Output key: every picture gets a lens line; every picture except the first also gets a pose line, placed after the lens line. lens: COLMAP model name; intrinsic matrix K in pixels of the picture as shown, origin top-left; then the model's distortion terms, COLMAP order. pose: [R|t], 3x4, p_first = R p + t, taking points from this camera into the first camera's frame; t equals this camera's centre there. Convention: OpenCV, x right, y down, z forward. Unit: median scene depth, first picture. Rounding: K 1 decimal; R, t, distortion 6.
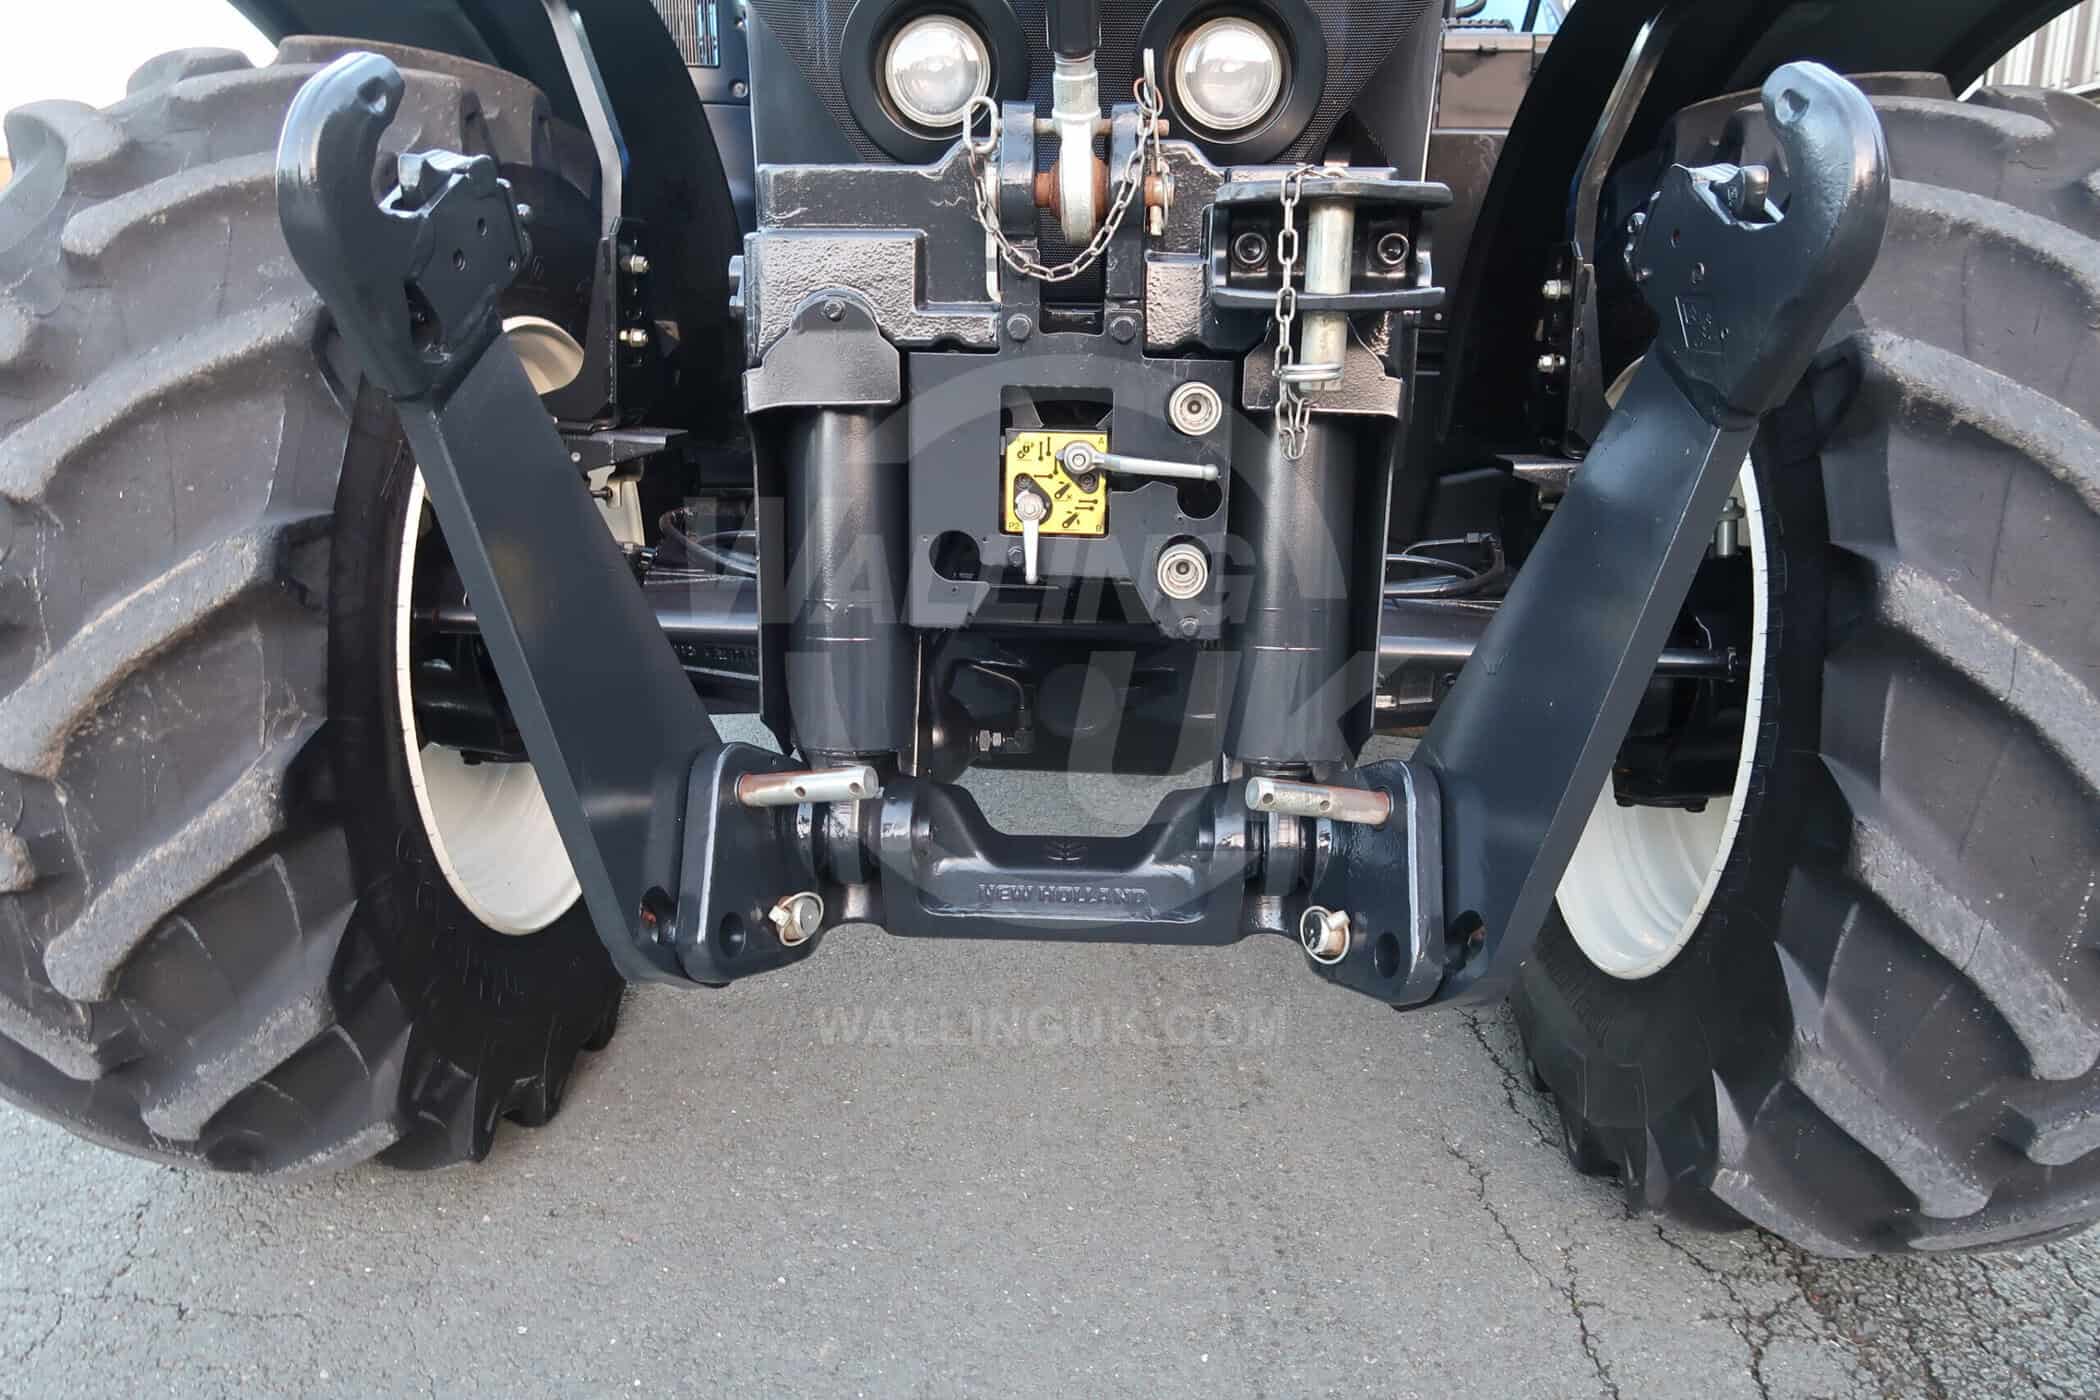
lens RADIAL K [[1636.3, 0, 1050.0], [0, 1636.3, 700.0], [0, 0, 1]] dist [0.047403, -0.046558]
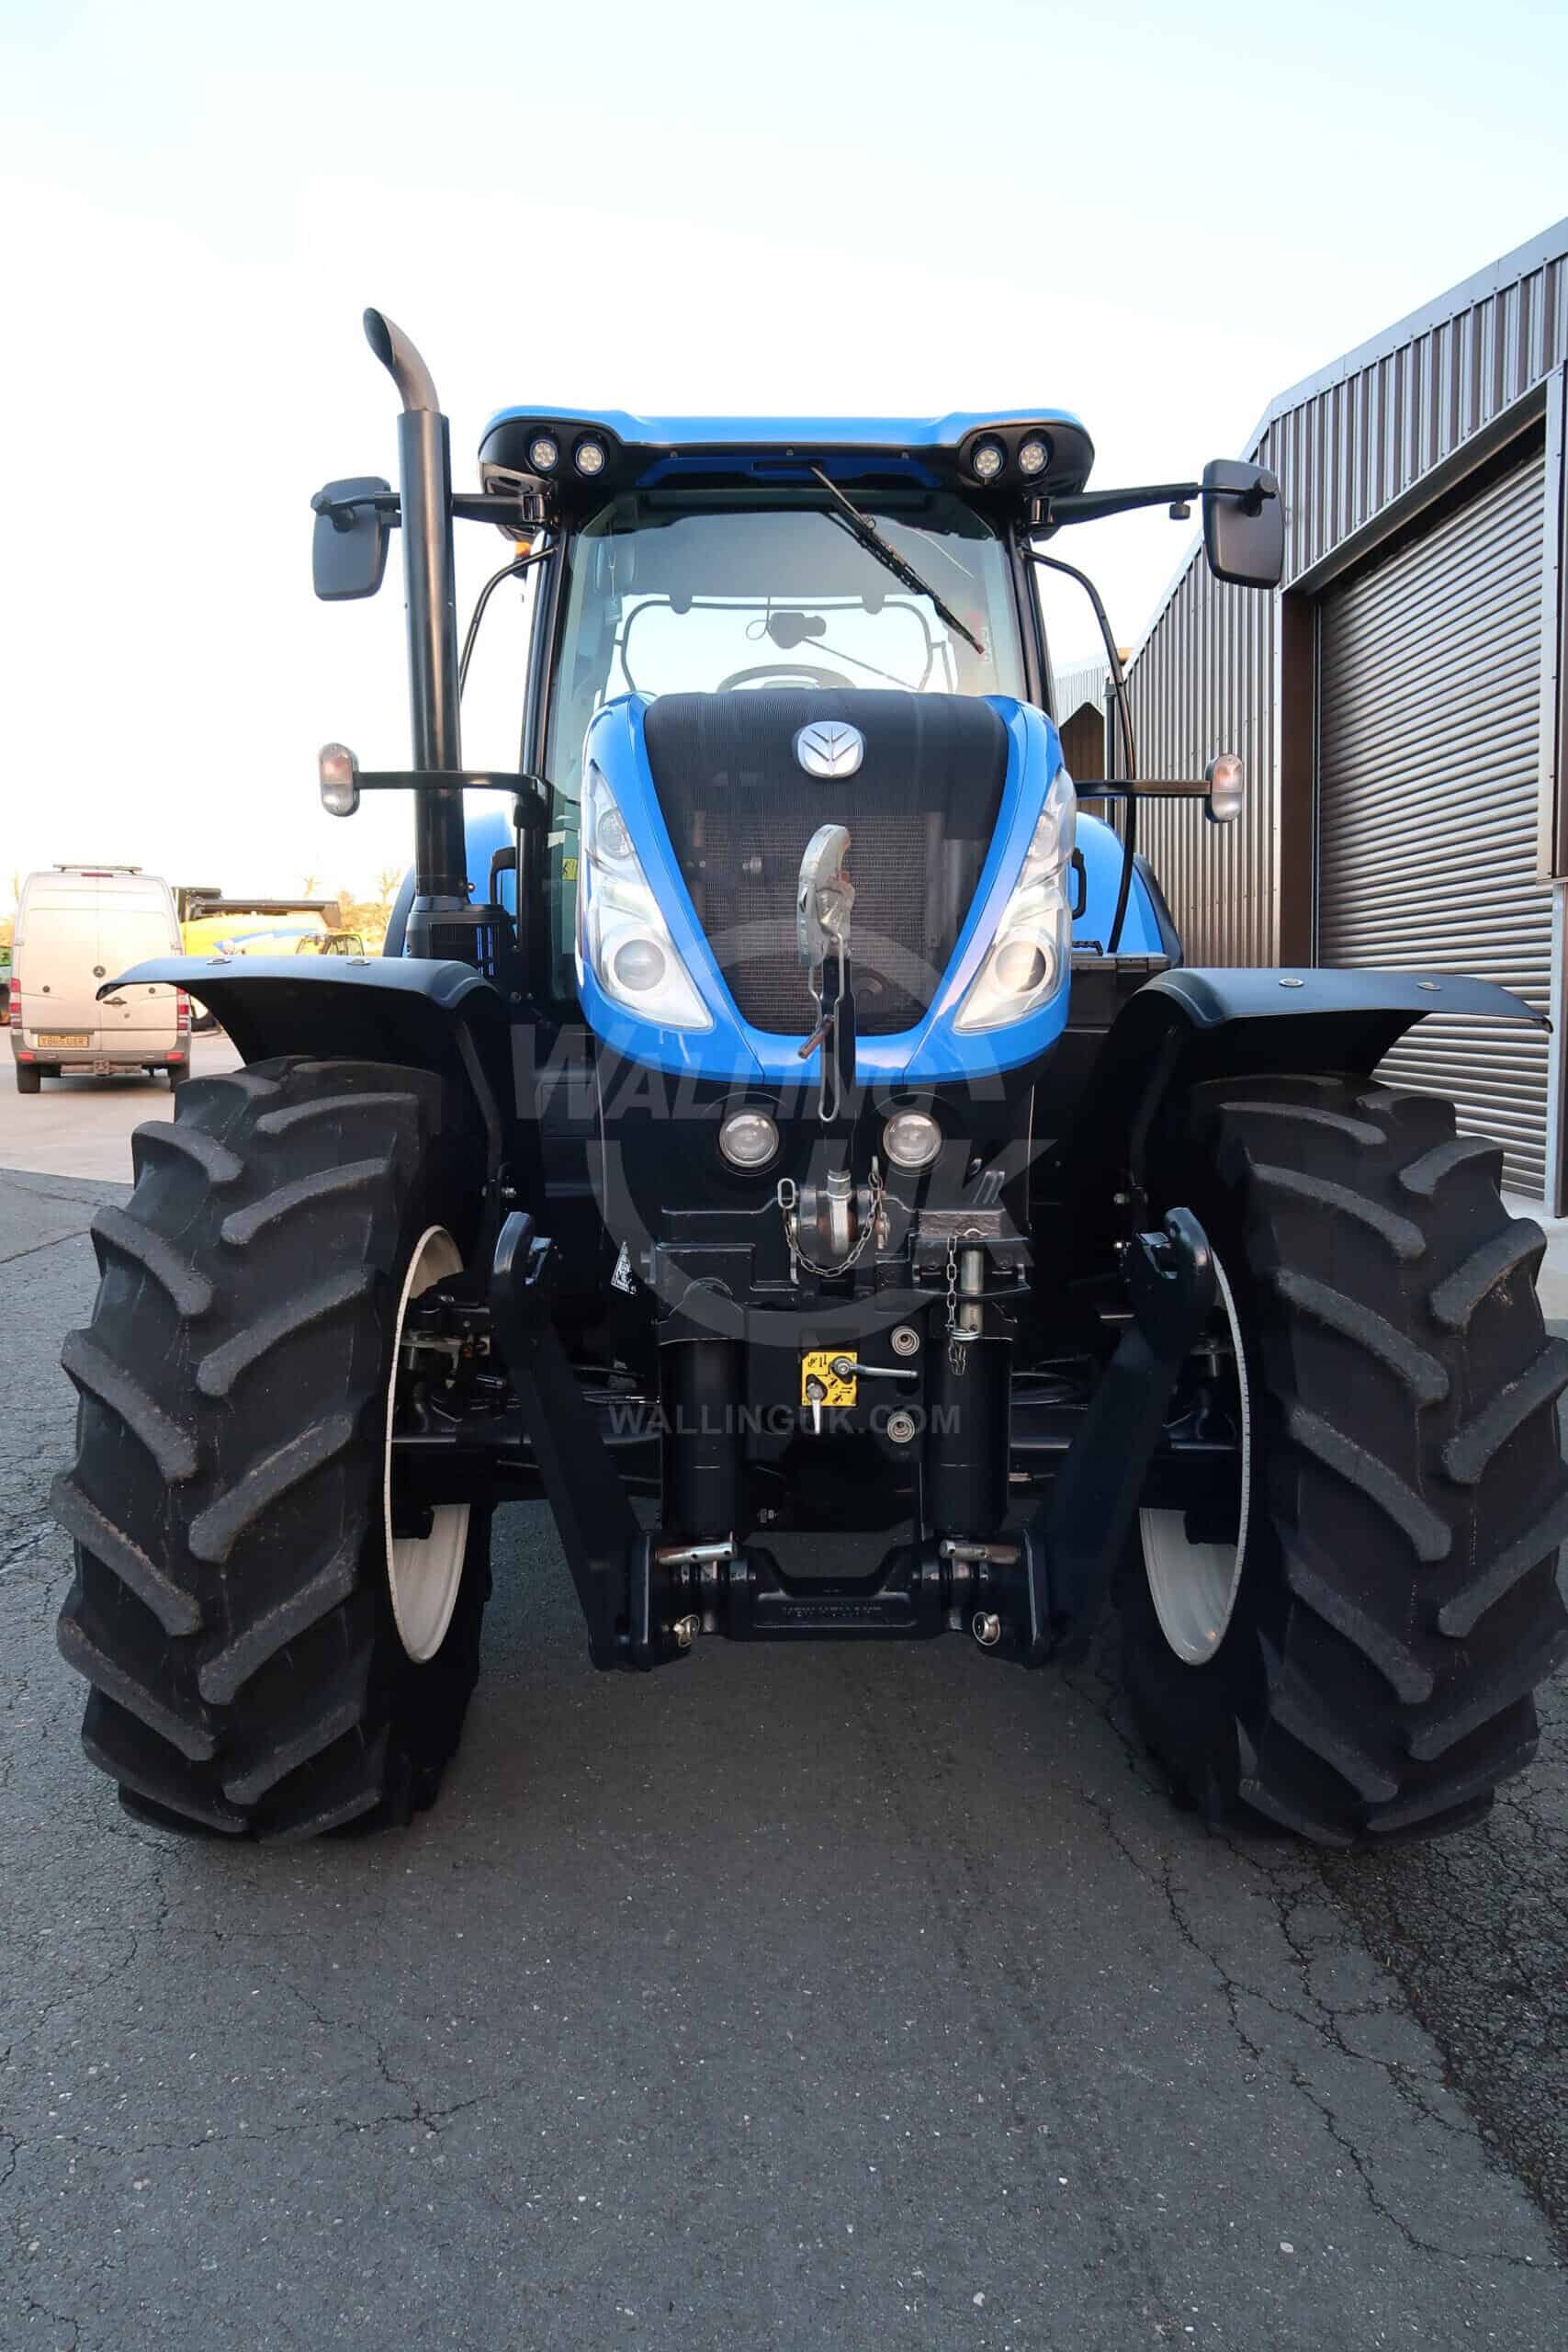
lens RADIAL K [[1832.4, 0, 784.0], [0, 1832.4, 1176.0], [0, 0, 1]] dist [0.047403, -0.046558]
pose [[0.998066, -0.021745, 0.058231, -0.139254], [0.029390, 0.990567, -0.133843, -0.073309], [-0.054771, 0.135295, 0.989290, -0.907923]]
